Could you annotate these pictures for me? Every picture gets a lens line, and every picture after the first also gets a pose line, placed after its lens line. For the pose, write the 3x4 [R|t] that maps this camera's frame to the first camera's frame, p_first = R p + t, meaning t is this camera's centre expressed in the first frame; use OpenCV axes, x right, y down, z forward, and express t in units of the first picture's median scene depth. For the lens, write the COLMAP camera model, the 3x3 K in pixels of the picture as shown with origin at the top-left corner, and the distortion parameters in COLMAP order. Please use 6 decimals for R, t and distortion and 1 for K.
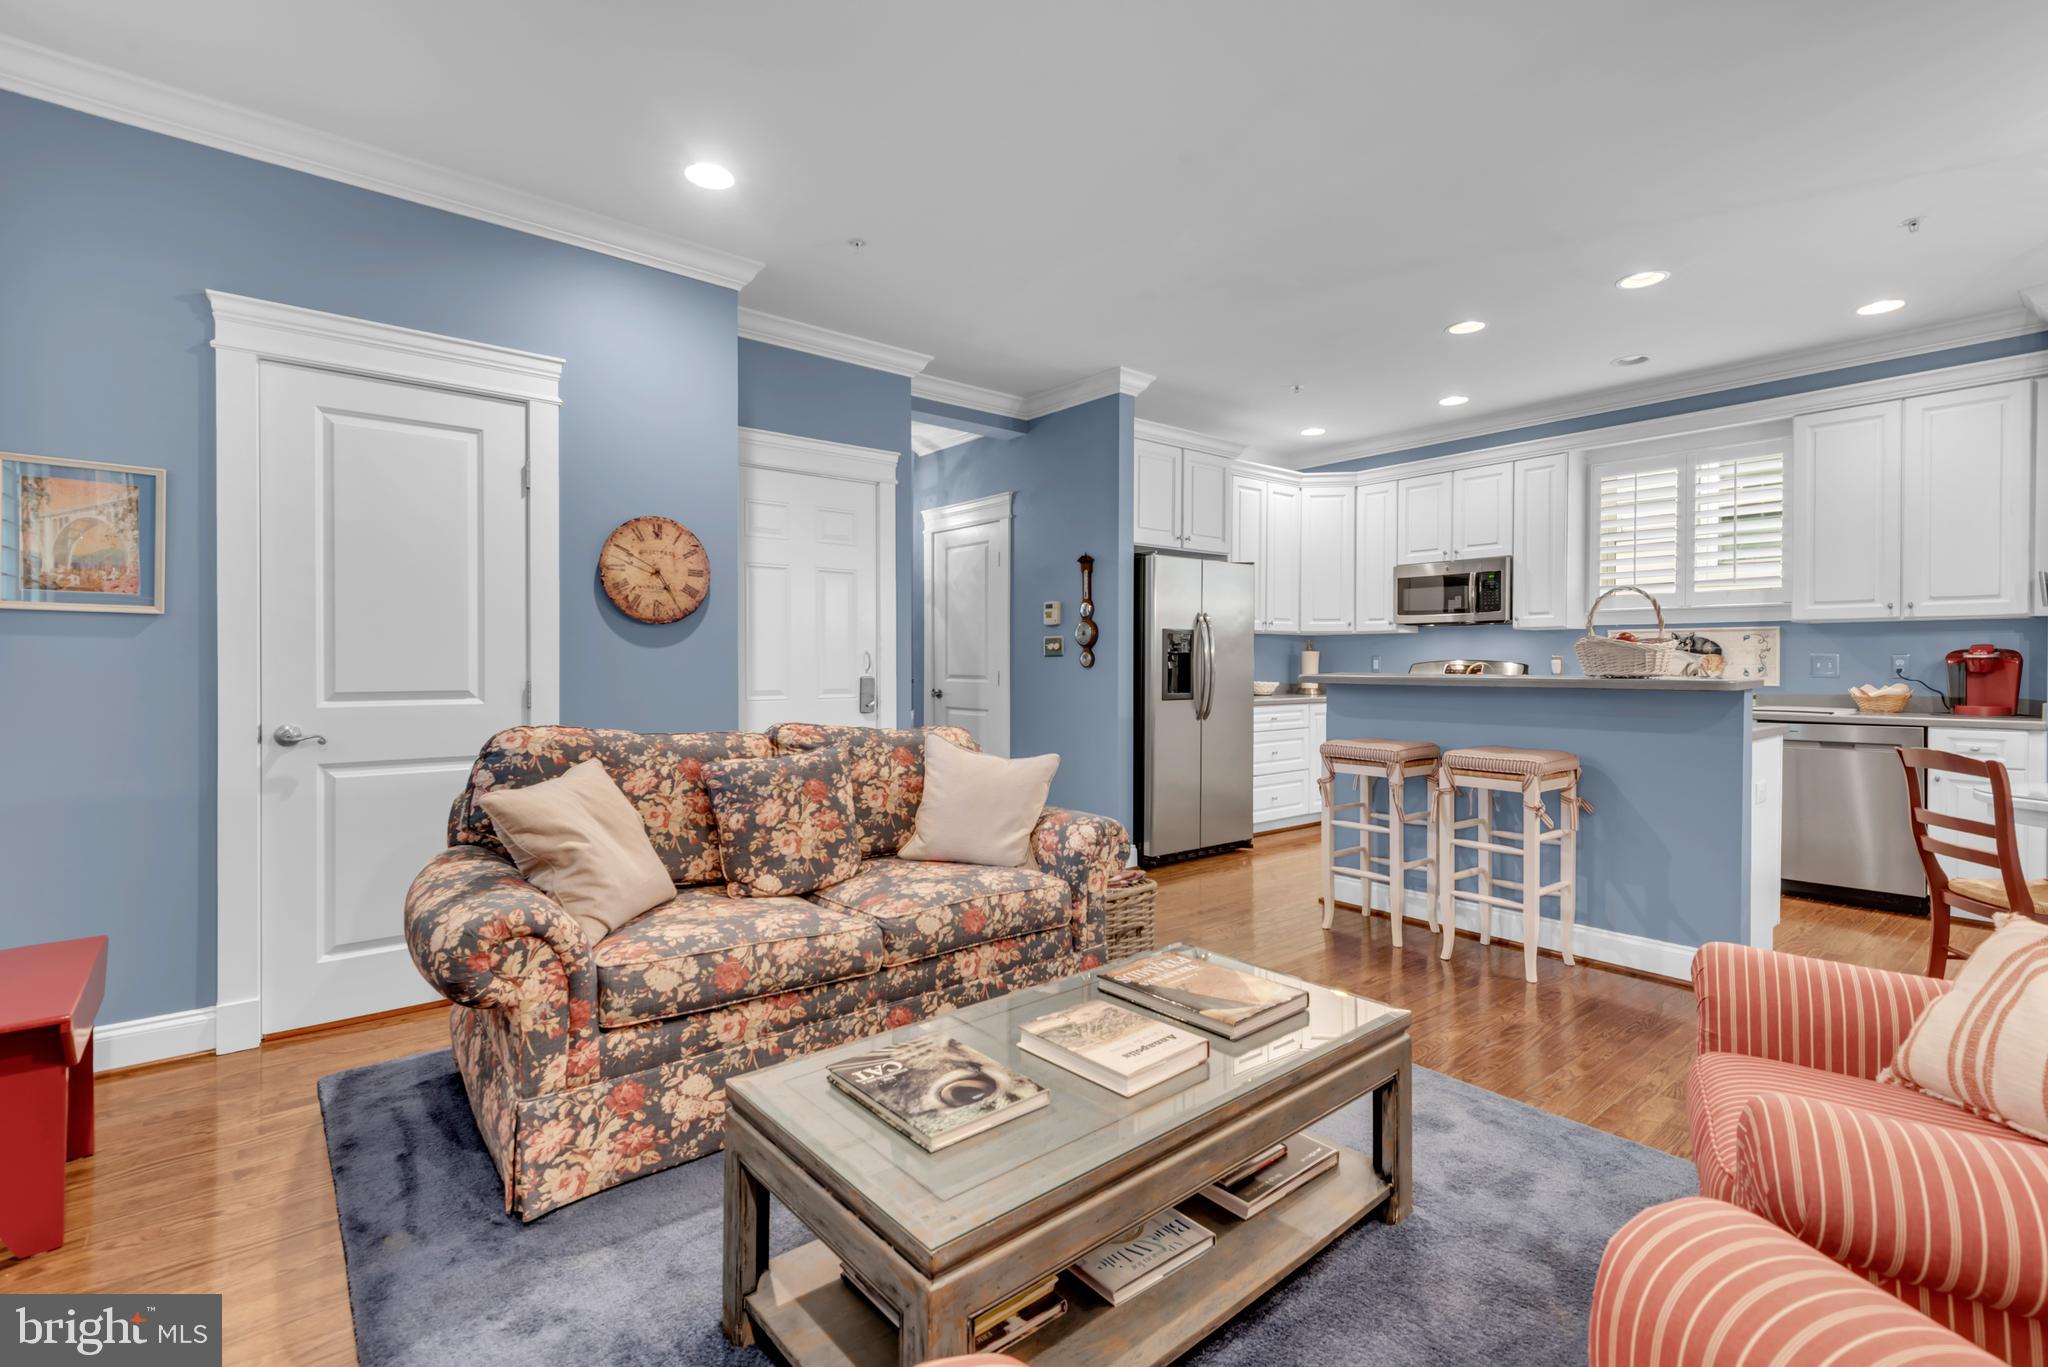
lens RADIAL K [[927.0, 0, 1032.1], [0, 927.0, 669.9], [0, 0, 1]] dist [0.000622, -0.001794]
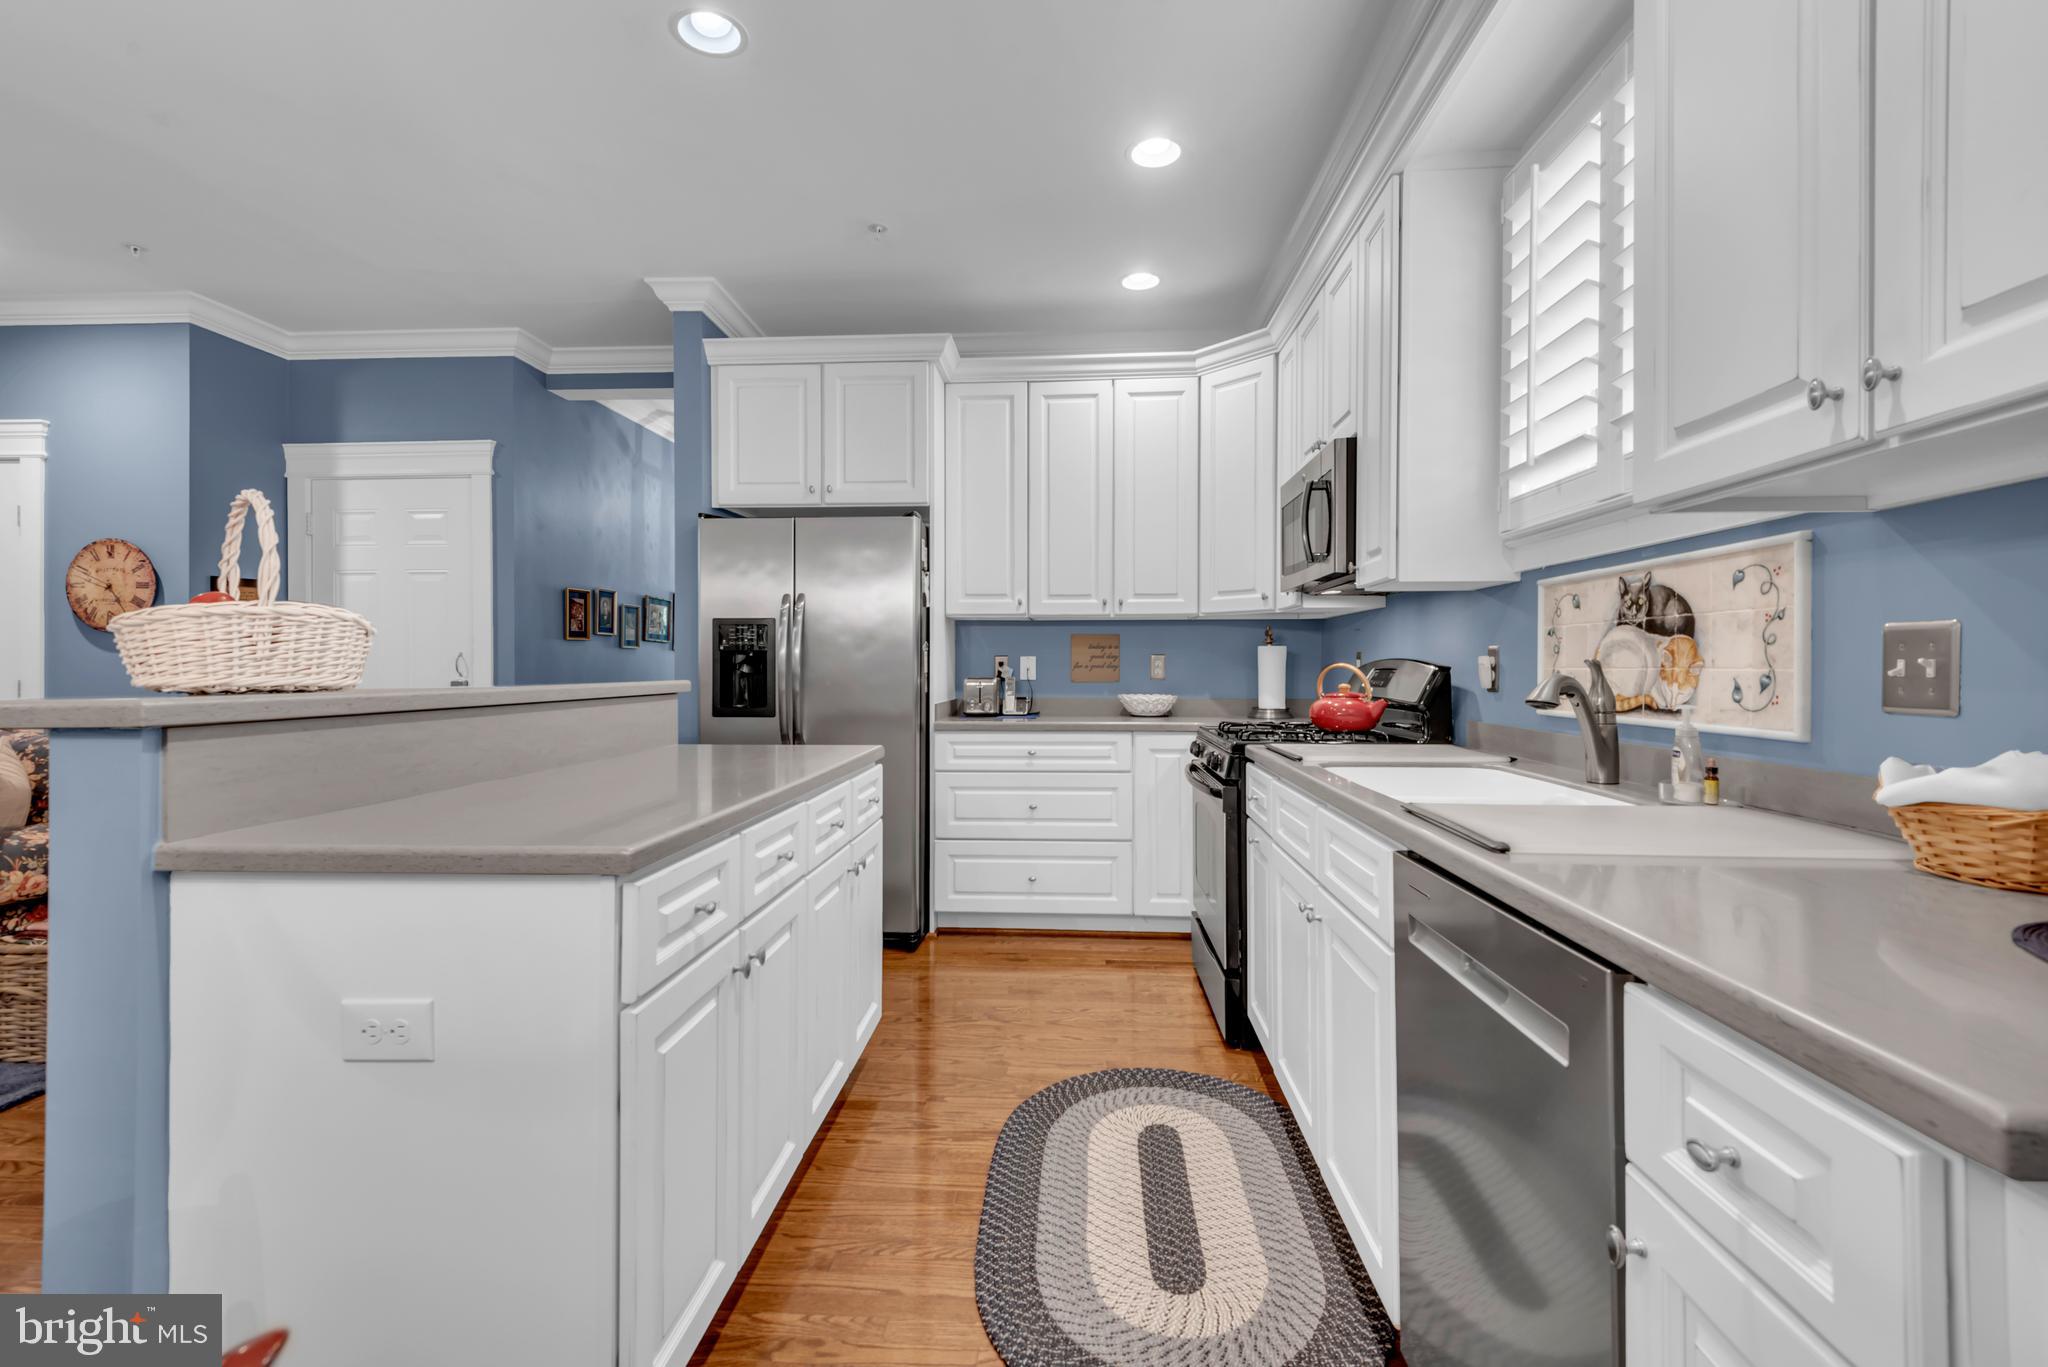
lens RADIAL K [[927.0, 0, 1036.0], [0, 927.0, 672.5], [0, 0, 1]] dist [0.000622, -0.001794]
pose [[0.734882, 0.003526, -0.678186, 1.066428], [-0.003713, 0.999992, 0.001175, -0.004216], [0.678185, 0.001655, 0.734890, 0.819603]]
